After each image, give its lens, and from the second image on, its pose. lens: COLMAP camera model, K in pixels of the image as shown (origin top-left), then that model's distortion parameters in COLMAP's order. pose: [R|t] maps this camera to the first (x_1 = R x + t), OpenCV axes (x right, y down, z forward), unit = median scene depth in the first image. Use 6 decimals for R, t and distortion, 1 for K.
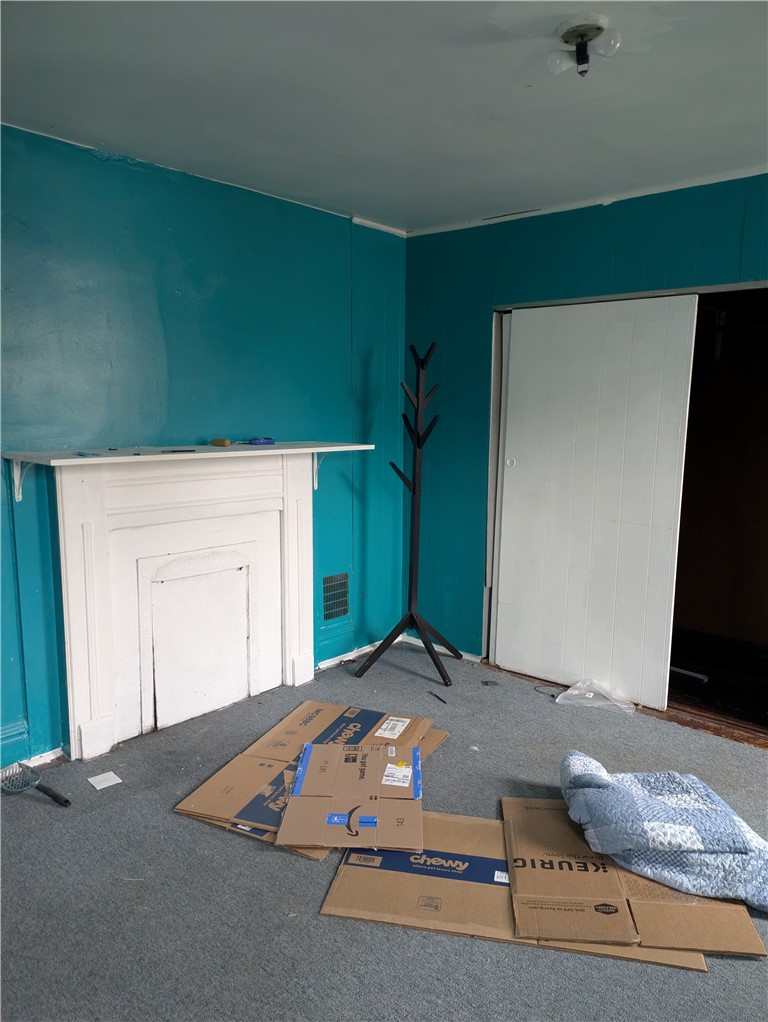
lens RADIAL K [[766.1, 0, 386.5], [0, 766.1, 534.3], [0, 0, 1]] dist [0.065188, -0.061478]
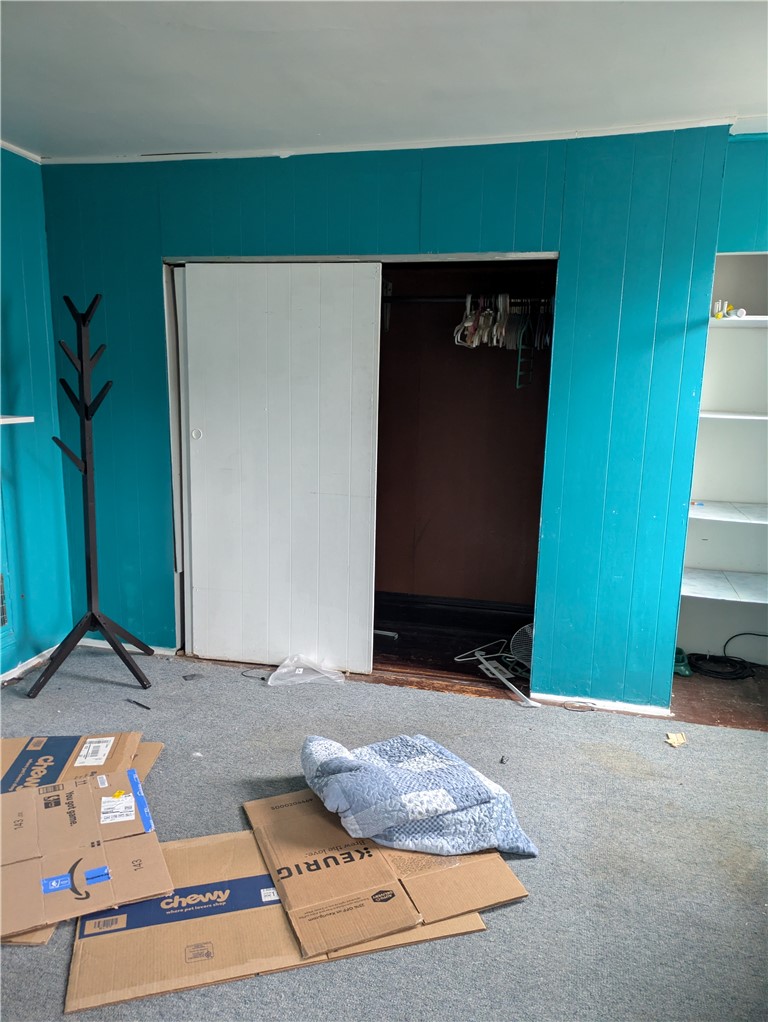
lens RADIAL K [[766.1, 0, 386.5], [0, 766.1, 534.3], [0, 0, 1]] dist [0.065188, -0.061478]
pose [[0.885167, -0.087778, 0.456919, -0.080662], [0.067403, 0.995875, 0.060739, -0.019096], [-0.460366, -0.022966, 0.887432, 0.101589]]
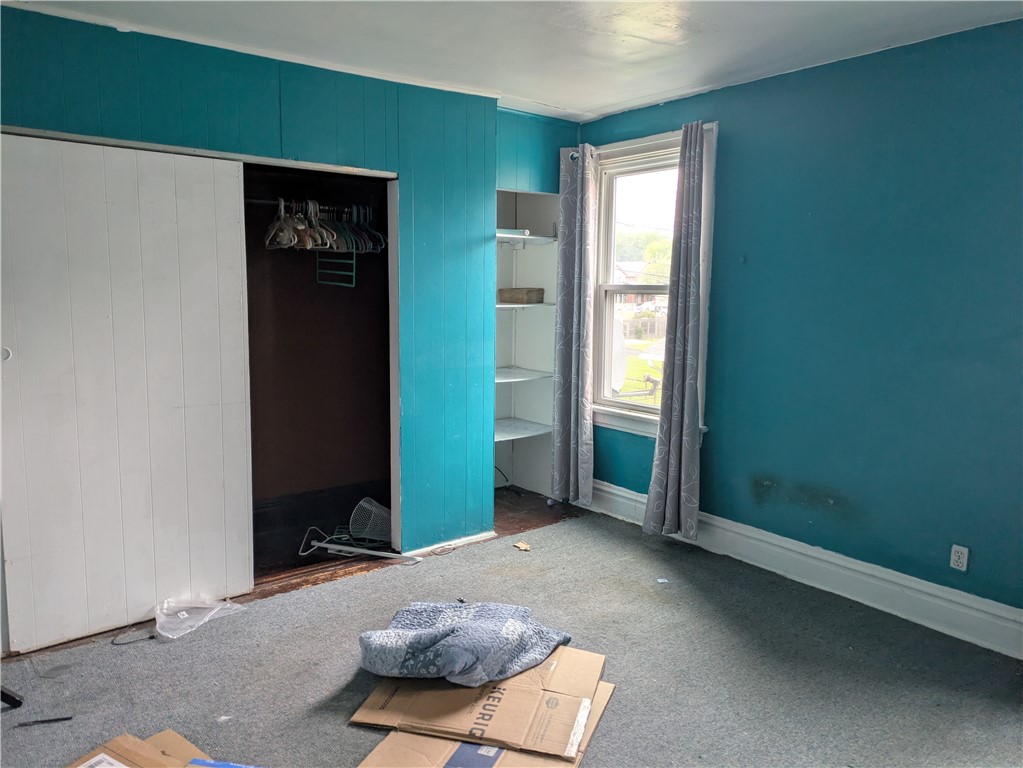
lens RADIAL K [[766.8, 0, 517.4], [0, 766.8, 383.9], [0, 0, 1]] dist [0.065188, -0.061478]
pose [[0.155100, -0.138555, 0.978134, -0.557295], [0.155503, 0.981197, 0.114331, -0.093710], [-0.975583, 0.134370, 0.173729, 0.538714]]
